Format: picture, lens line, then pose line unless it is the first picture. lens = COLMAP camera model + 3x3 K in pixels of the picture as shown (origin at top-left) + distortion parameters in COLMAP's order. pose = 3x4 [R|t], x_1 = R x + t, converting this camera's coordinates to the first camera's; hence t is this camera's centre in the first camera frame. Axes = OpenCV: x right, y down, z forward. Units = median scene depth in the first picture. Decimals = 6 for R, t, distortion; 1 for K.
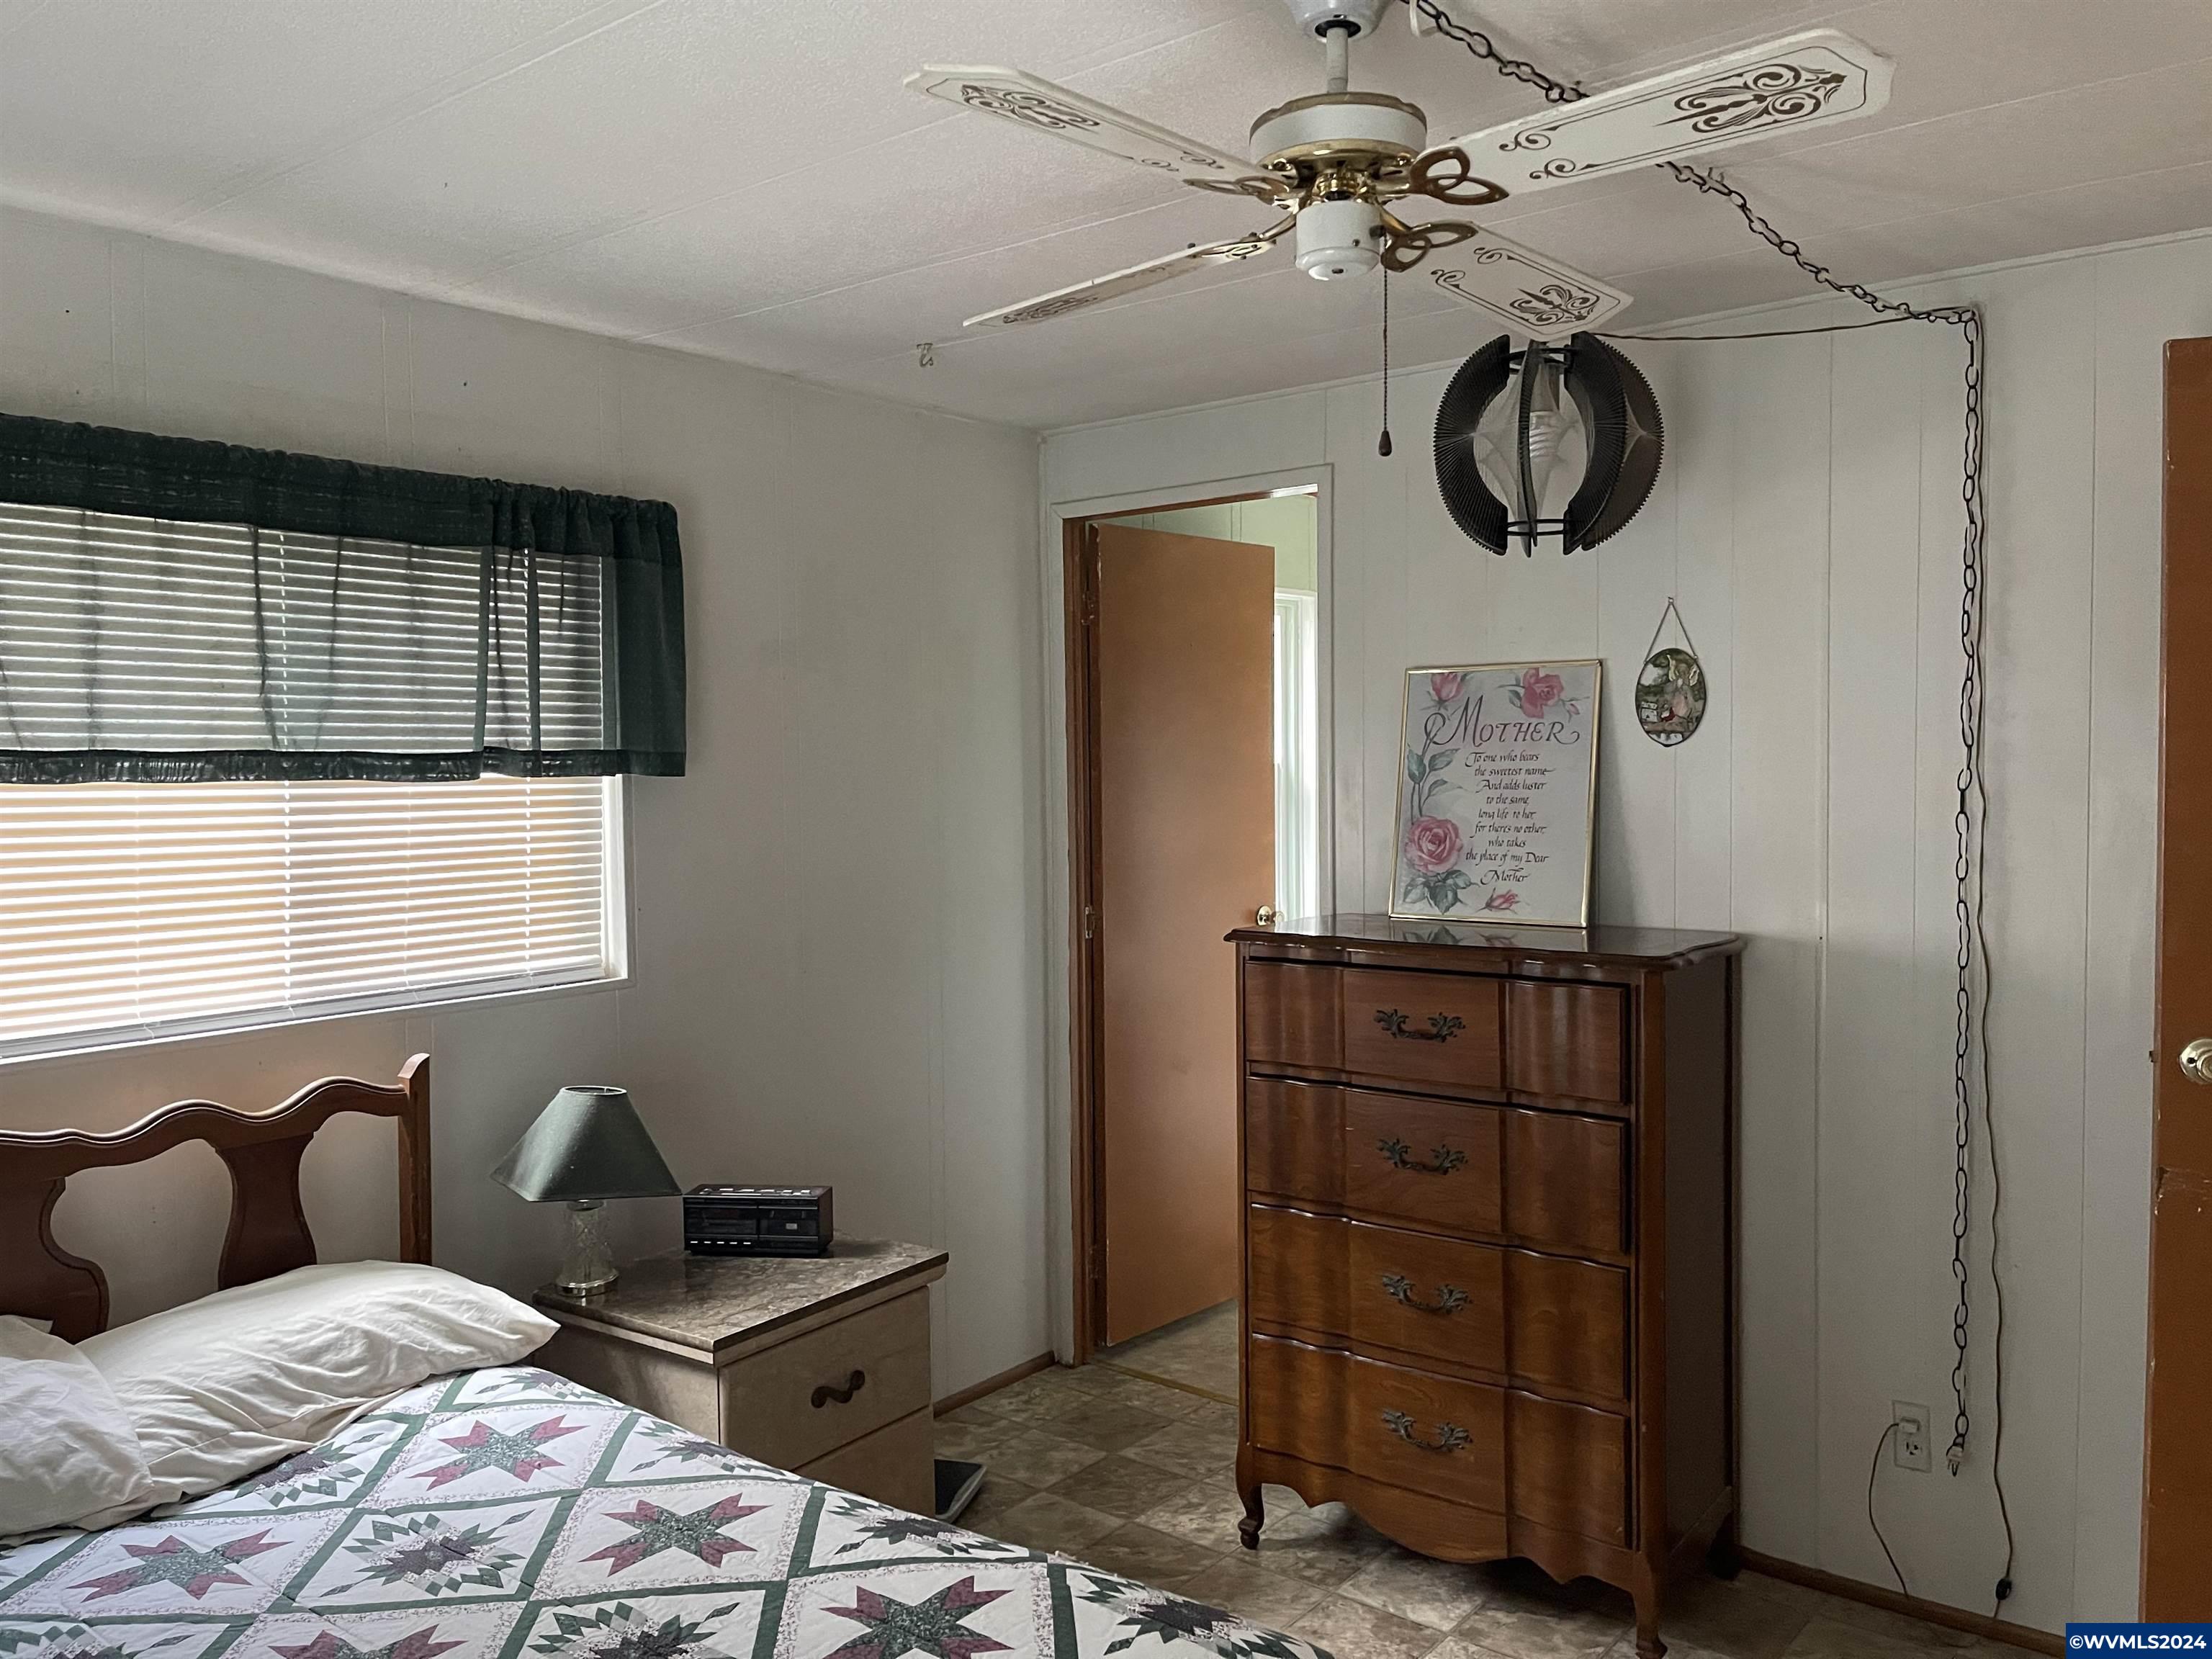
lens RADIAL K [[1669.6, 0, 1108.3], [0, 1669.6, 787.9], [0, 0, 1]] dist [-0.002489, -0.040634]
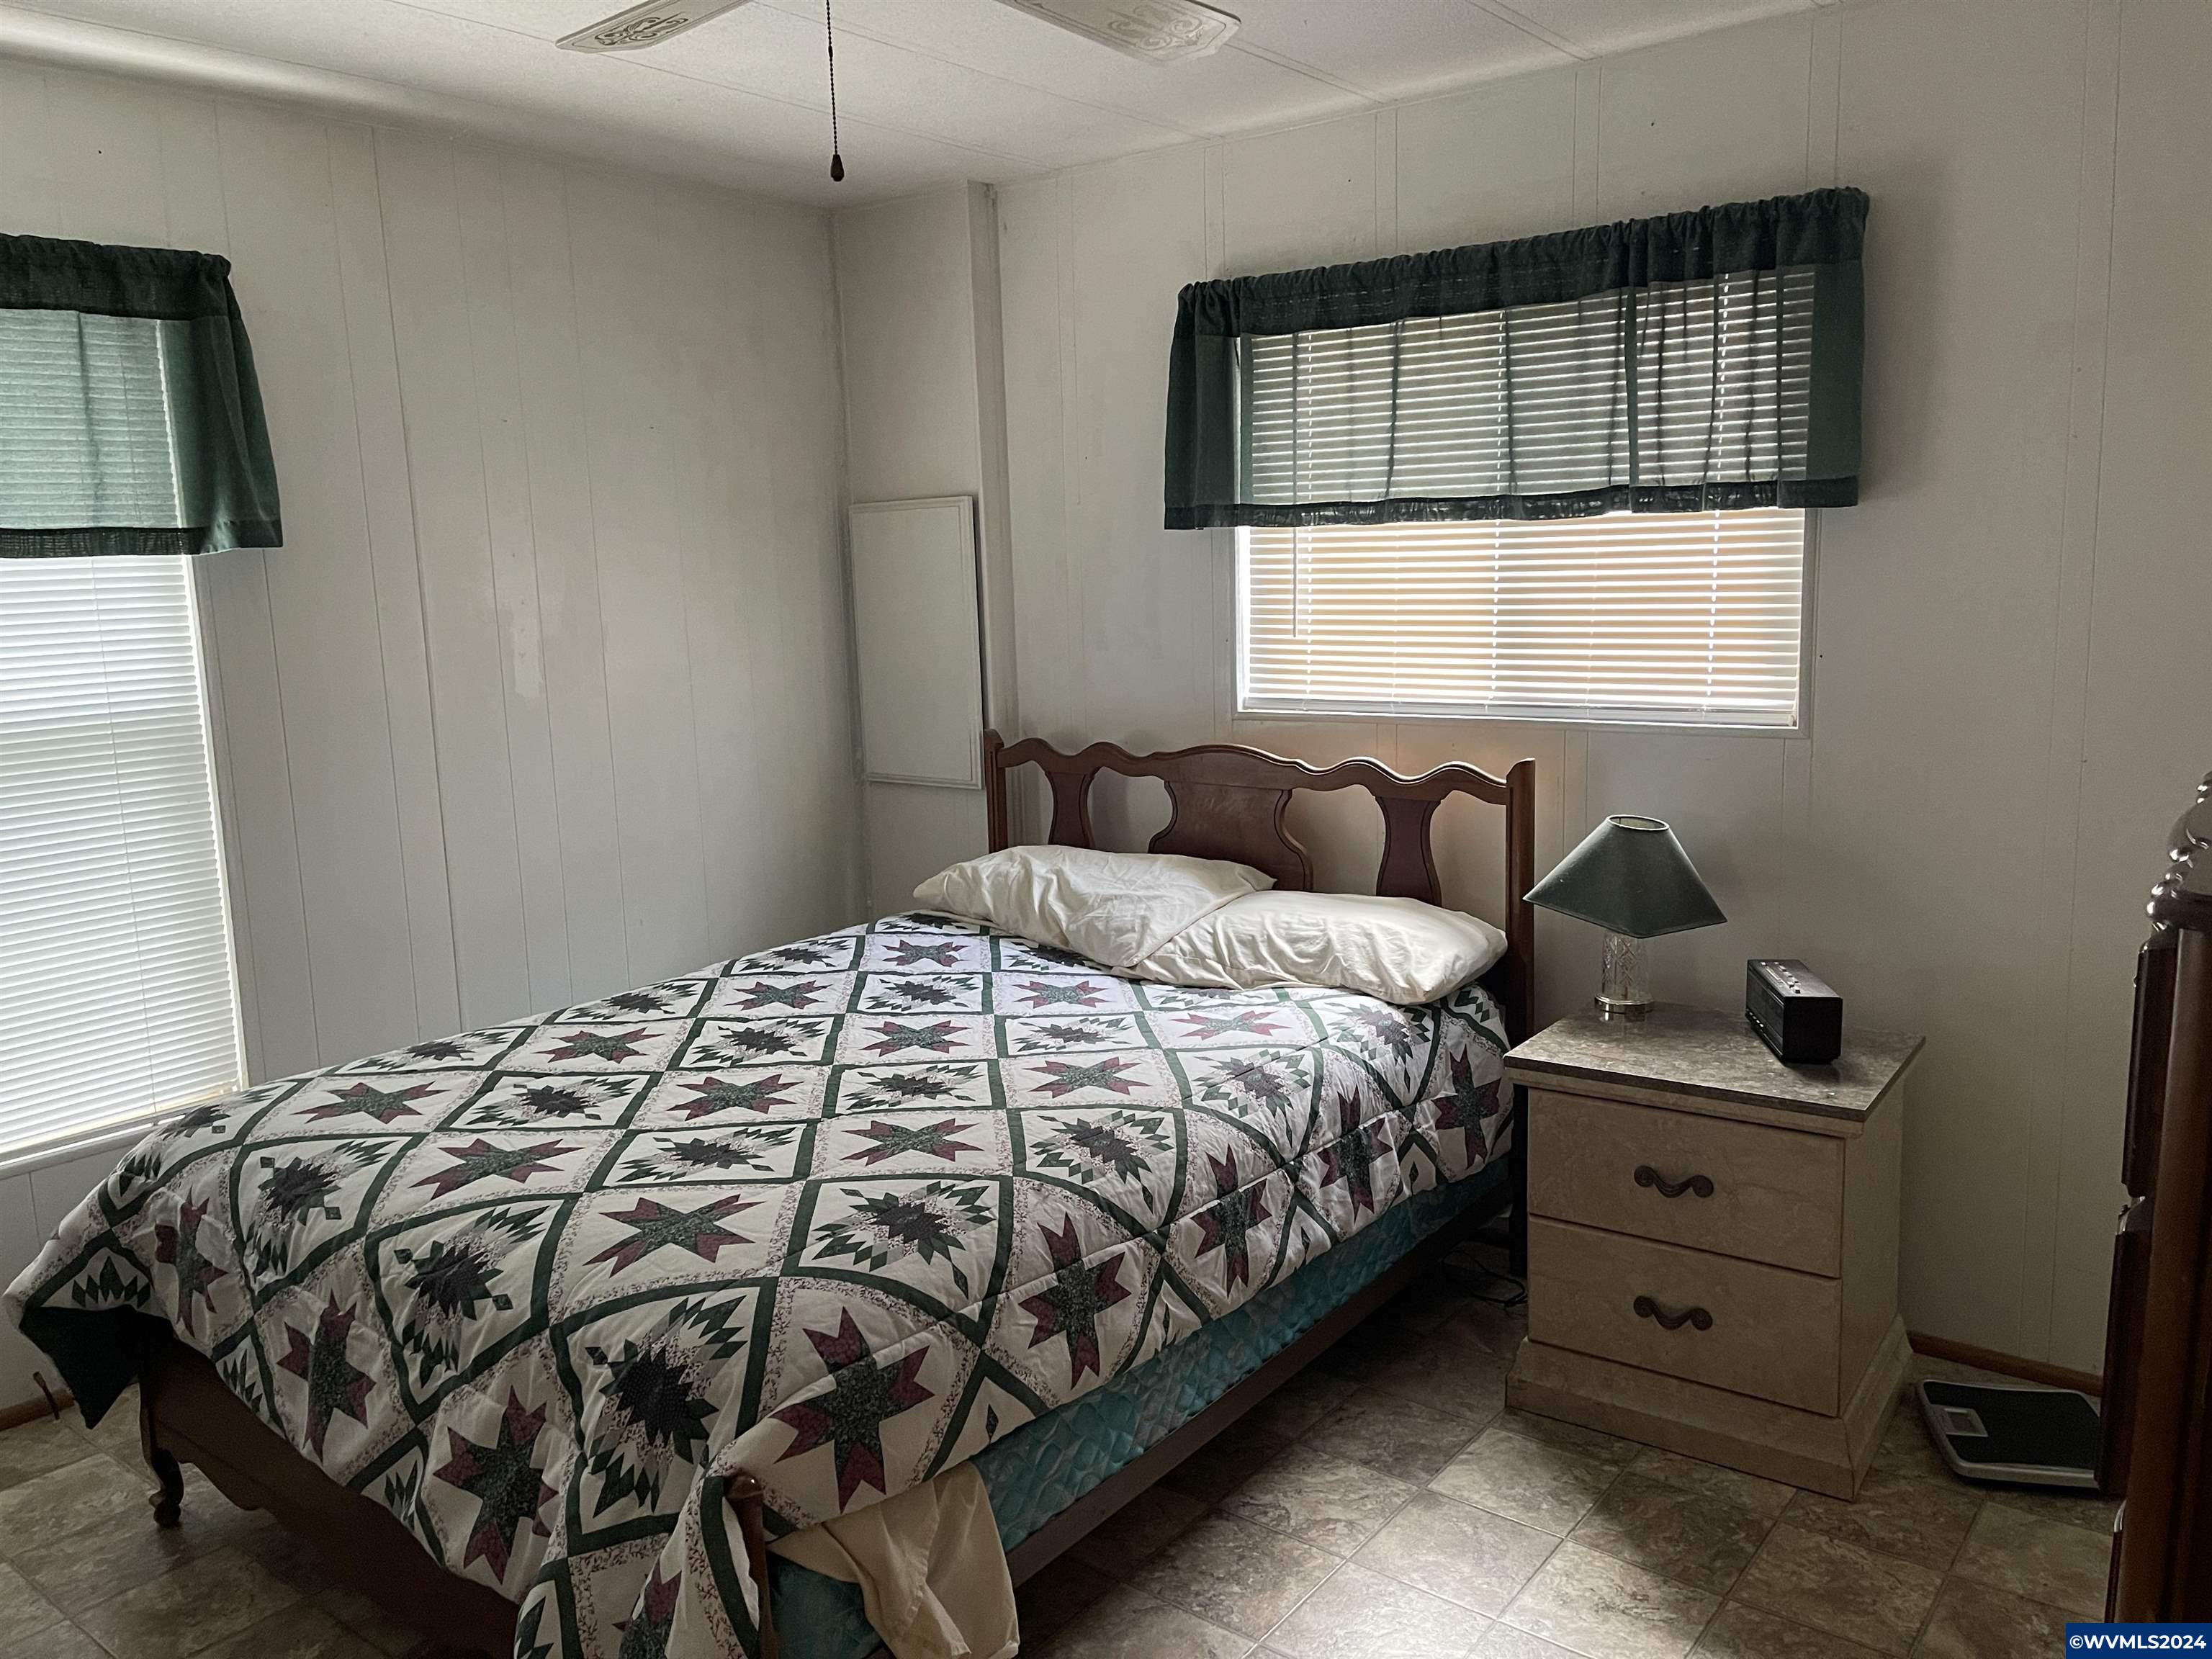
lens RADIAL K [[1658.8, 0, 1113.9], [0, 1658.8, 806.7], [0, 0, 1]] dist [0.108263, -0.137847]
pose [[0.002943, 0.167827, -0.985812, 0.770430], [0.012183, 0.985737, 0.167850, -0.007100], [0.999921, -0.012504, 0.000856, 0.732260]]
